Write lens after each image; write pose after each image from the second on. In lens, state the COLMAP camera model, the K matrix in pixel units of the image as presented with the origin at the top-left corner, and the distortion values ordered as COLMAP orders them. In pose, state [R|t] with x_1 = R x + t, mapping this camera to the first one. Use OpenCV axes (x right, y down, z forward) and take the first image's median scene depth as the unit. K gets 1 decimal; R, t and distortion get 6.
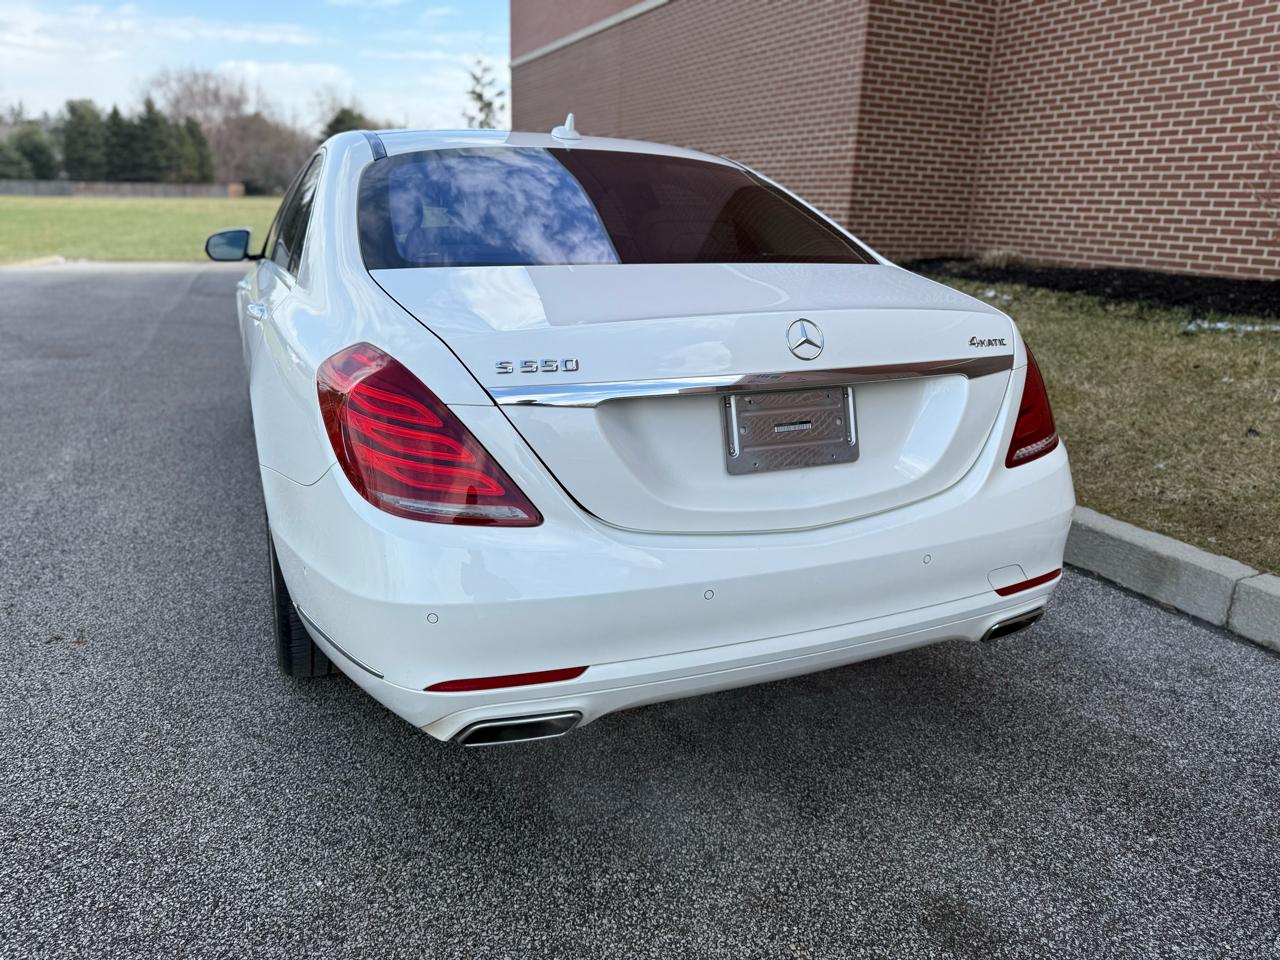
lens RADIAL K [[906.7, 0, 640.7], [0, 906.7, 476.1], [0, 0, 1]] dist [0.023028, -0.028191]
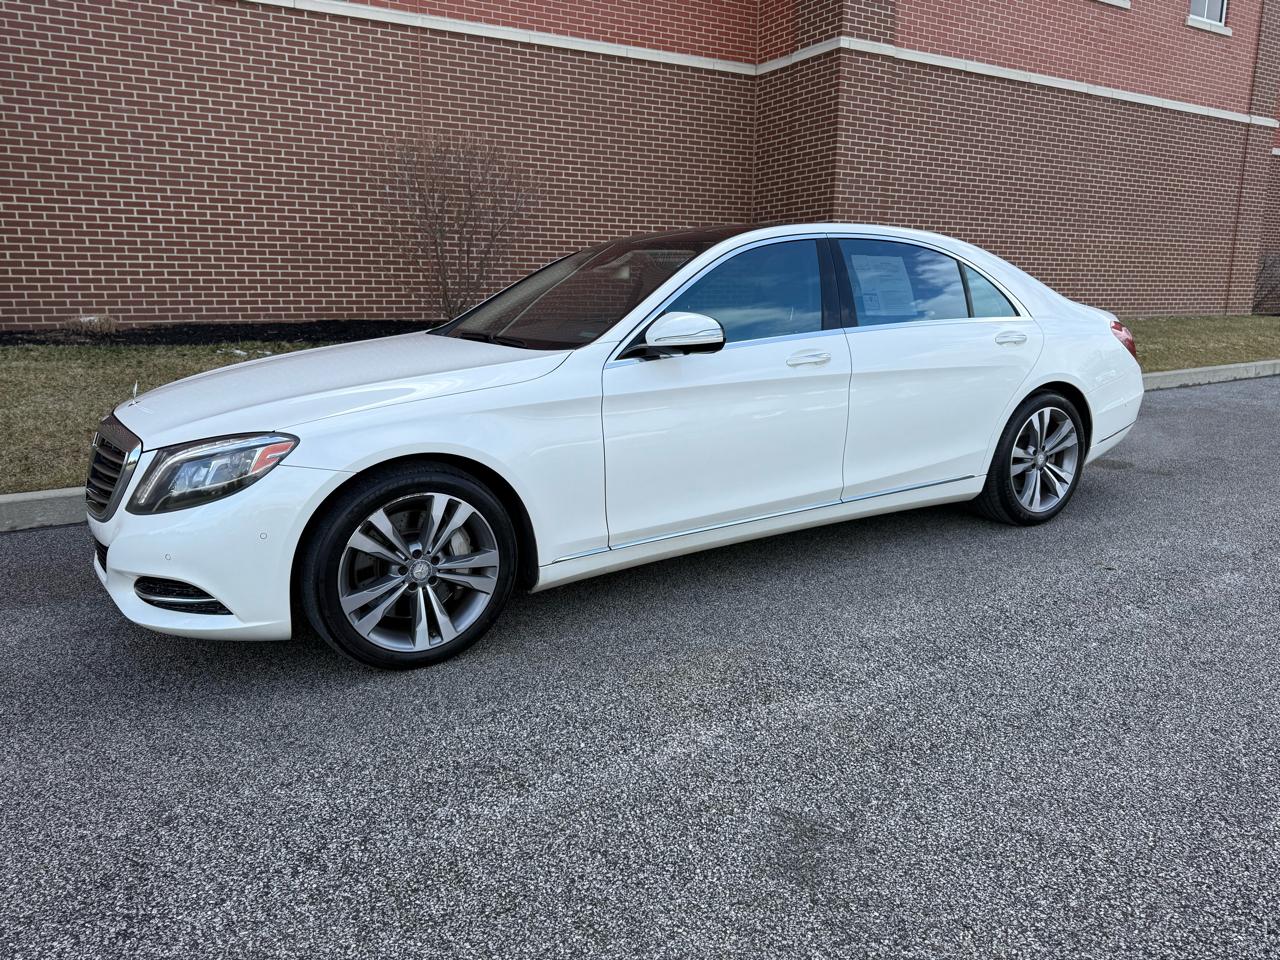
lens RADIAL K [[906.7, 0, 636.9], [0, 906.7, 477.2], [0, 0, 1]] dist [0.023028, -0.028191]
pose [[-0.134227, -0.229201, 0.964080, -0.684759], [0.282079, 0.923798, 0.258898, -0.196667], [-0.949955, 0.306697, -0.059346, 0.627890]]
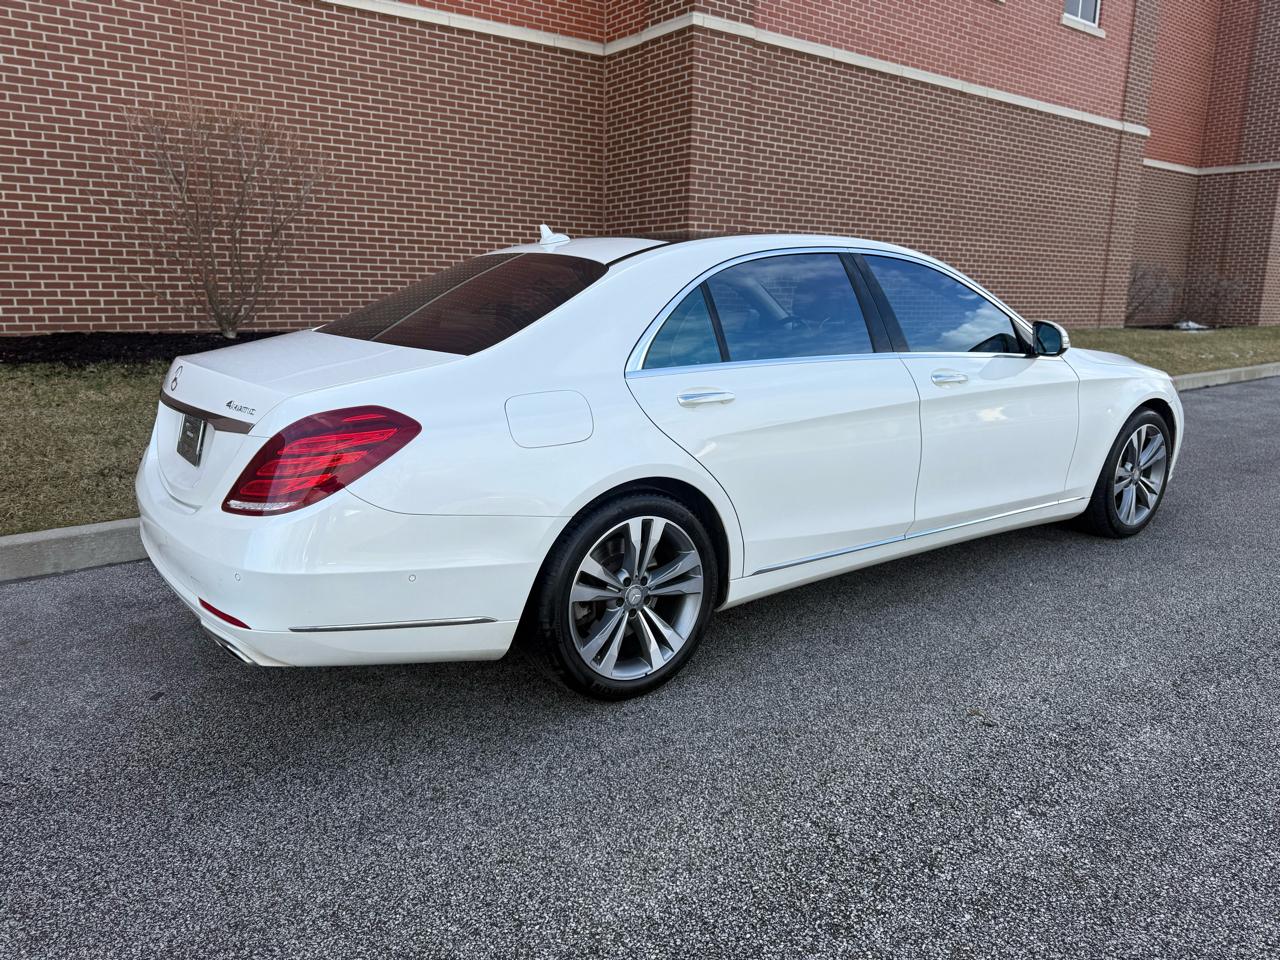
lens RADIAL K [[906.7, 0, 635.6], [0, 906.7, 486.8], [0, 0, 1]] dist [0.023028, -0.028191]
pose [[-0.242262, -0.236649, 0.940907, -0.517722], [0.261650, 0.917929, 0.298238, -0.170827], [-0.934264, 0.318440, -0.160460, 0.516858]]
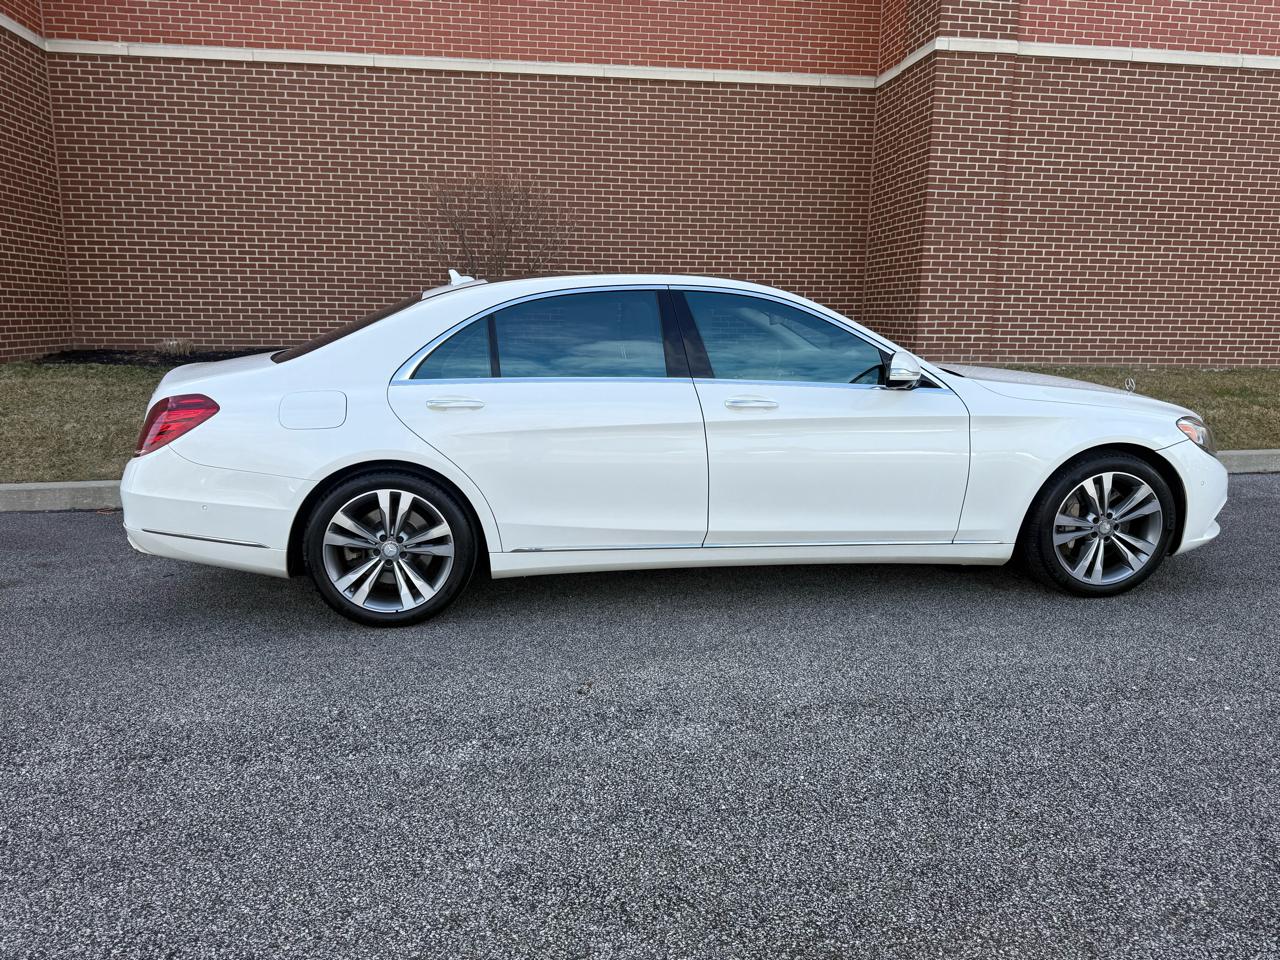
lens RADIAL K [[906.7, 0, 633.9], [0, 906.7, 484.2], [0, 0, 1]] dist [0.023028, -0.028191]
pose [[0.268359, -0.209164, 0.940337, -0.602768], [0.274924, 0.952175, 0.133338, -0.079871], [-0.923255, 0.222739, 0.313029, 0.177055]]
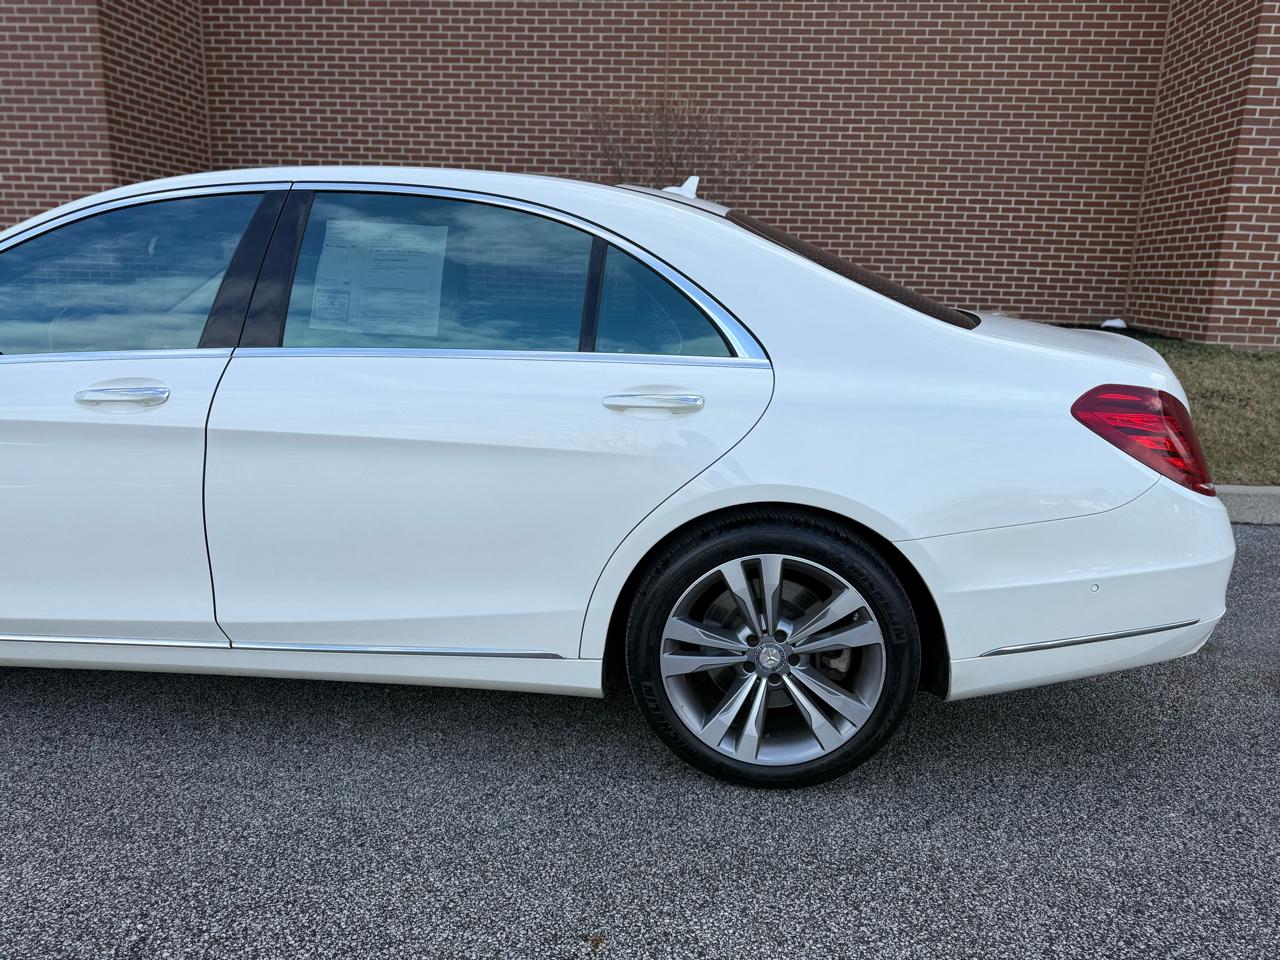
lens RADIAL K [[906.7, 0, 633.4], [0, 906.7, 482.7], [0, 0, 1]] dist [0.023028, -0.028191]
pose [[0.478062, -0.215111, 0.851577, -0.385244], [0.237477, 0.965091, 0.110469, -0.069779], [-0.845613, 0.149419, 0.512458, 0.212374]]
